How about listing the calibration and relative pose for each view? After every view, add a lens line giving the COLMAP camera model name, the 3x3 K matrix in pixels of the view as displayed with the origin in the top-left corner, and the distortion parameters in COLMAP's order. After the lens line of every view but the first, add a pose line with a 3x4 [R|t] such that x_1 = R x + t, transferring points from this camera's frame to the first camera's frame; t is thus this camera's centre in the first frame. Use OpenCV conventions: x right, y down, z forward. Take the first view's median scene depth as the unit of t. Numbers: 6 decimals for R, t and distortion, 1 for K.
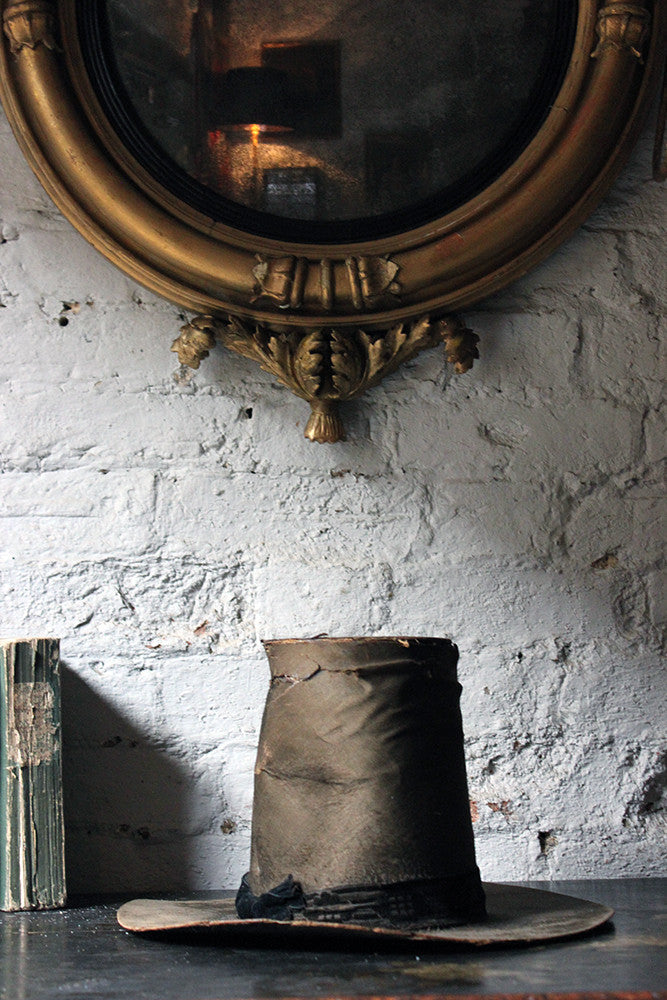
lens RADIAL K [[1793.3, 0, 354.9], [0, 1793.3, 524.4], [0, 0, 1]] dist [-0.051714, 0.000000]
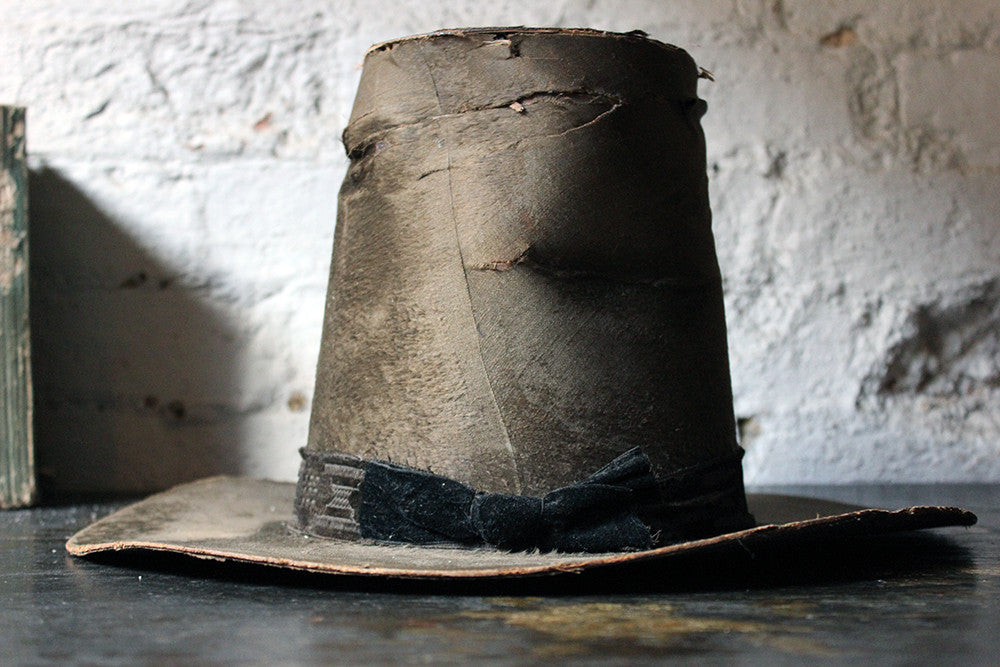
lens RADIAL K [[1515.2, 0, 538.3], [0, 1515.2, 361.5], [0, 0, 1]] dist [-0.044096, 0.000000]
pose [[0.999882, 0.015268, 0.001899, 0.022788], [-0.015378, 0.995738, 0.090938, 0.096124], [-0.000502, -0.090957, 0.995855, 0.402401]]
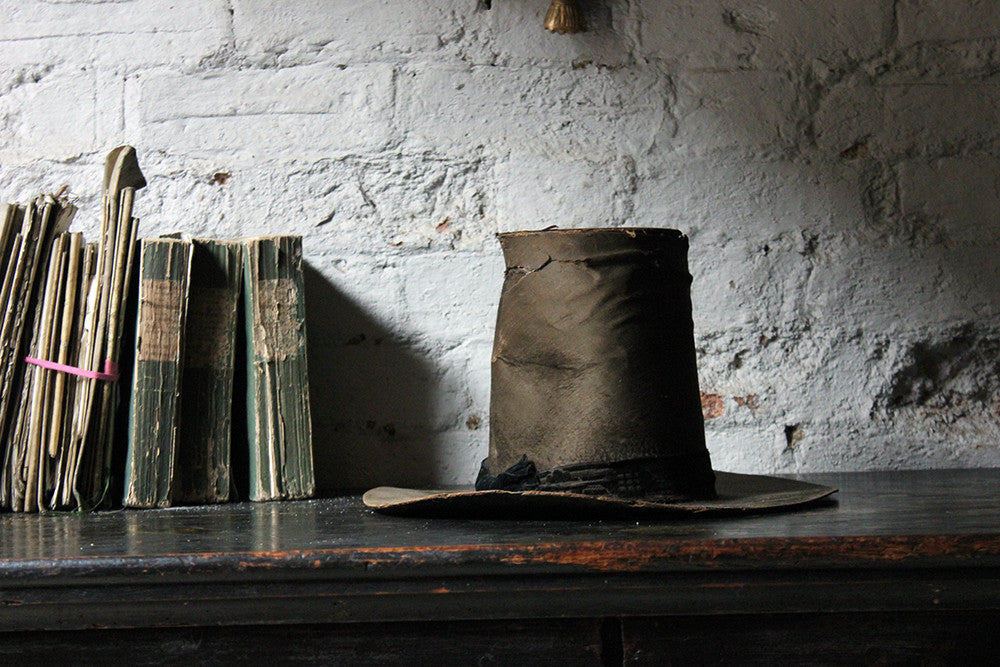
lens RADIAL K [[2265.6, 0, 520.5], [0, 2265.6, 365.0], [0, 0, 1]] dist [-0.014434, 0.000000]
pose [[0.997736, -0.008550, -0.066706, 0.039928], [0.016130, 0.993357, 0.113934, -0.007059], [0.065288, -0.114752, 0.991246, -0.249198]]
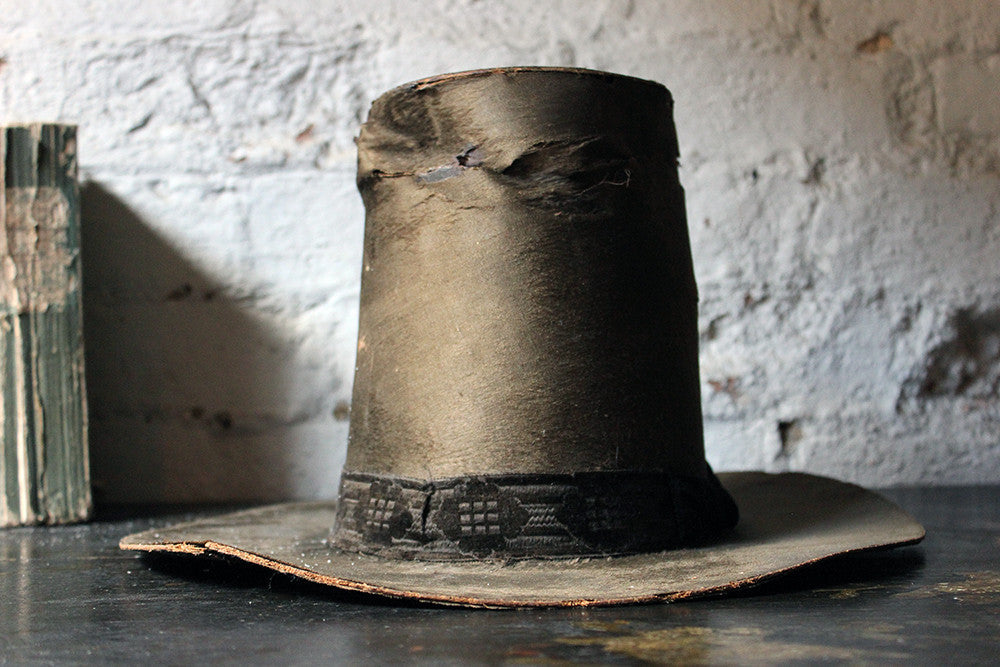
lens RADIAL K [[1515.2, 0, 531.7], [0, 1515.2, 360.1], [0, 0, 1]] dist [-0.044096, 0.000000]
pose [[0.999990, 0.004320, -0.000670, 0.004817], [-0.004231, 0.994998, 0.099805, 0.087092], [0.001098, -0.099801, 0.995007, 0.398157]]
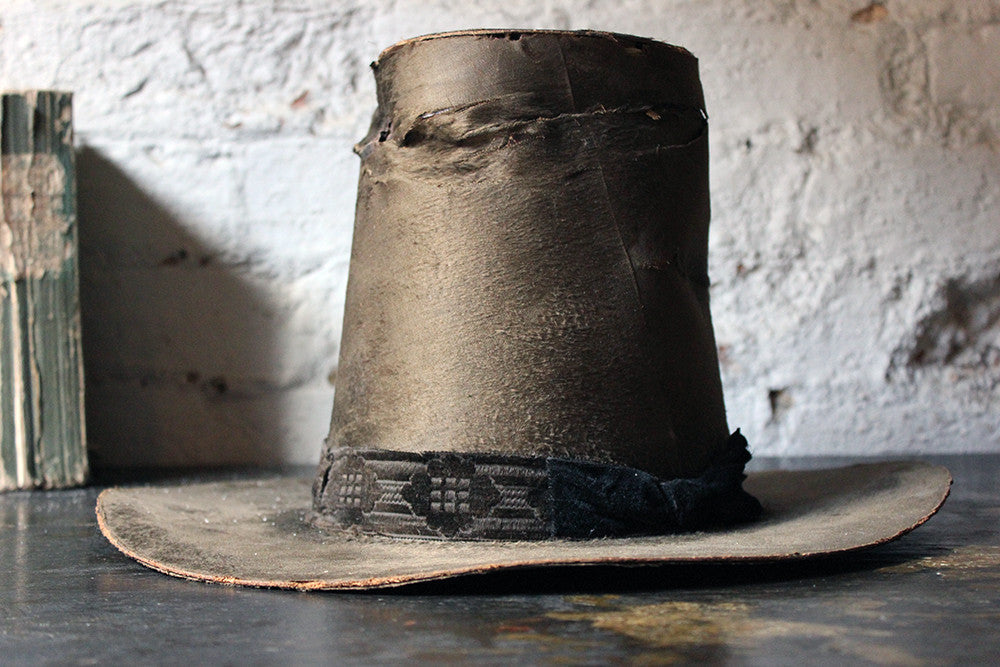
lens RADIAL K [[1515.2, 0, 534.6], [0, 1515.2, 359.5], [0, 0, 1]] dist [-0.044096, 0.000000]
pose [[0.999932, 0.010309, 0.005363, 0.005128], [-0.010916, 0.991536, 0.129370, 0.081602], [-0.003984, -0.129420, 0.991582, 0.394132]]
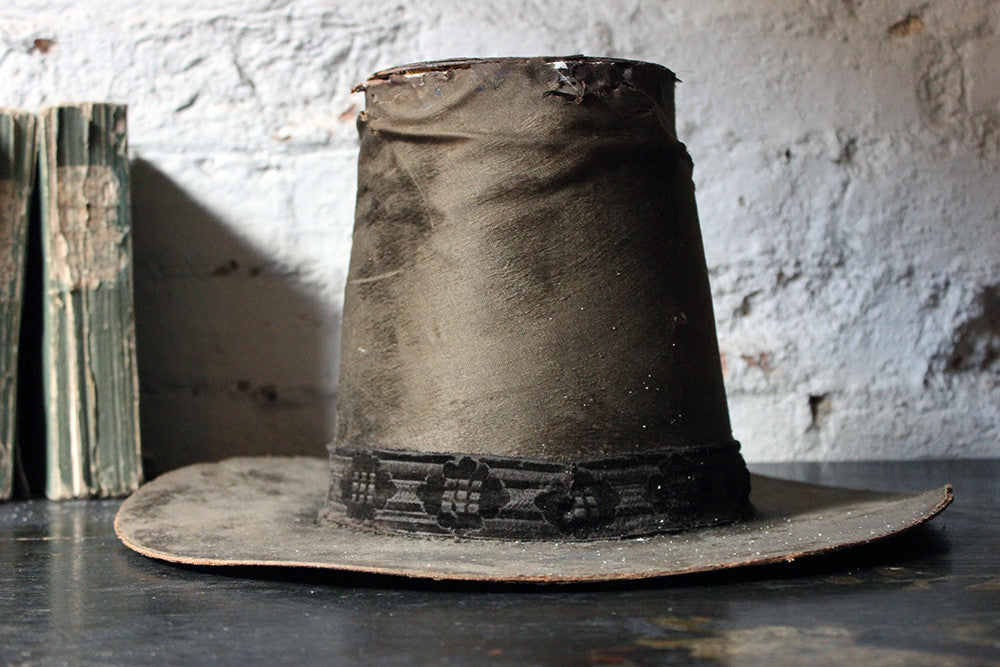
lens RADIAL K [[1392.8, 0, 528.6], [0, 1392.8, 356.0], [0, 0, 1]] dist [-0.054843, 0.000000]
pose [[0.999970, 0.006842, -0.003635, -0.009931], [-0.006338, 0.992242, 0.124162, 0.085327], [0.004457, -0.124135, 0.992255, 0.432964]]
